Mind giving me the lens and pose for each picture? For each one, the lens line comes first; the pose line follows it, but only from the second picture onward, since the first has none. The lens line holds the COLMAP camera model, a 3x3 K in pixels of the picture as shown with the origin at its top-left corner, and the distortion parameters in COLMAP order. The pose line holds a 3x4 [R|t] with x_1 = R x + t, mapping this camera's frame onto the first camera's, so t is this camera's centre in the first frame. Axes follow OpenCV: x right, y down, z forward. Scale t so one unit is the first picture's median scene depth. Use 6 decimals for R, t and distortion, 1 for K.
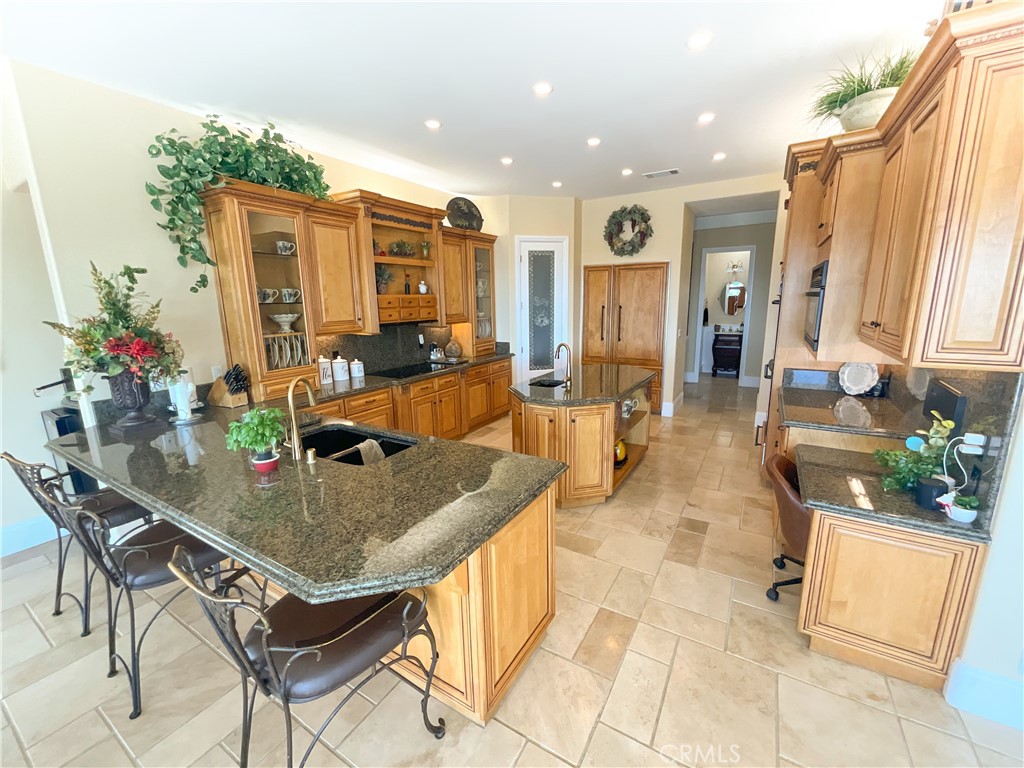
lens RADIAL K [[414.6, 0, 513.0], [0, 414.6, 381.7], [0, 0, 1]] dist [0.002218, 0.001006]
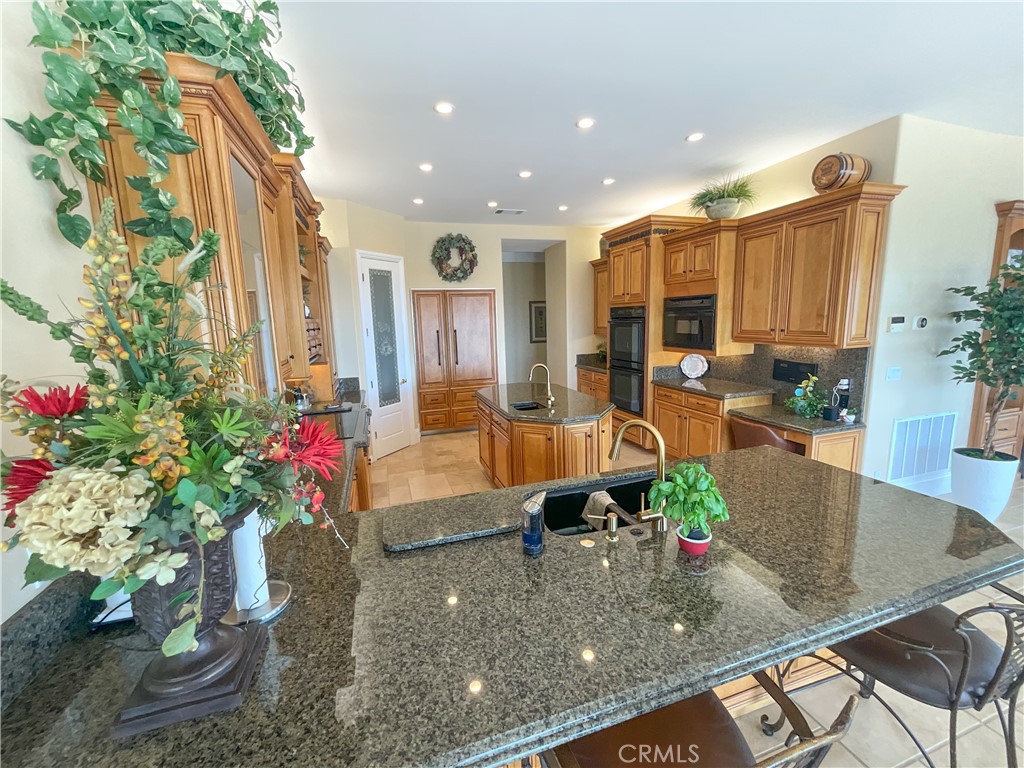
lens RADIAL K [[414.6, 0, 513.0], [0, 414.6, 381.7], [0, 0, 1]] dist [0.002218, 0.001006]
pose [[0.659310, -0.117220, 0.742677, -0.582578], [0.166252, 0.986050, 0.008043, -0.058550], [-0.733260, 0.118169, 0.669601, 0.321225]]
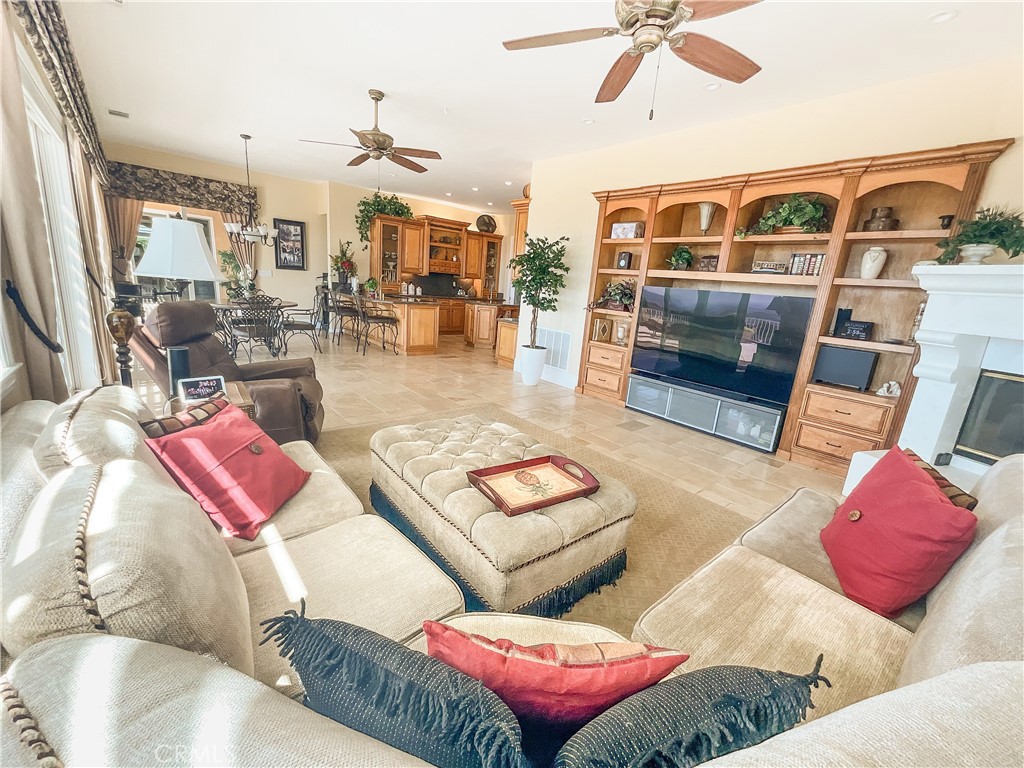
lens RADIAL K [[414.6, 0, 513.0], [0, 414.6, 381.7], [0, 0, 1]] dist [0.002218, 0.001006]
pose [[0.947046, 0.165471, -0.275177, 0.830040], [-0.157380, 0.986200, 0.051392, 0.264224], [0.279884, -0.005363, 0.960019, -1.058722]]
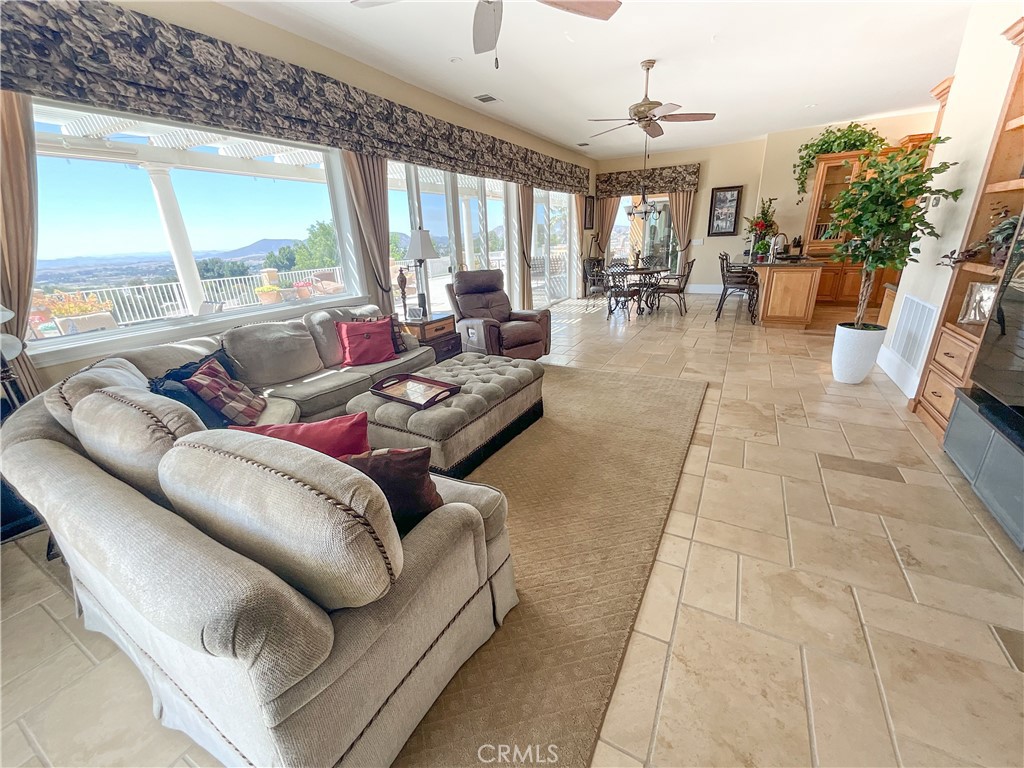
lens RADIAL K [[414.6, 0, 513.0], [0, 414.6, 381.7], [0, 0, 1]] dist [0.002218, 0.001006]
pose [[0.041483, 0.346816, -0.937015, 1.327509], [-0.156940, 0.928443, 0.336695, 0.143799], [0.986737, 0.133088, 0.092944, -0.564902]]
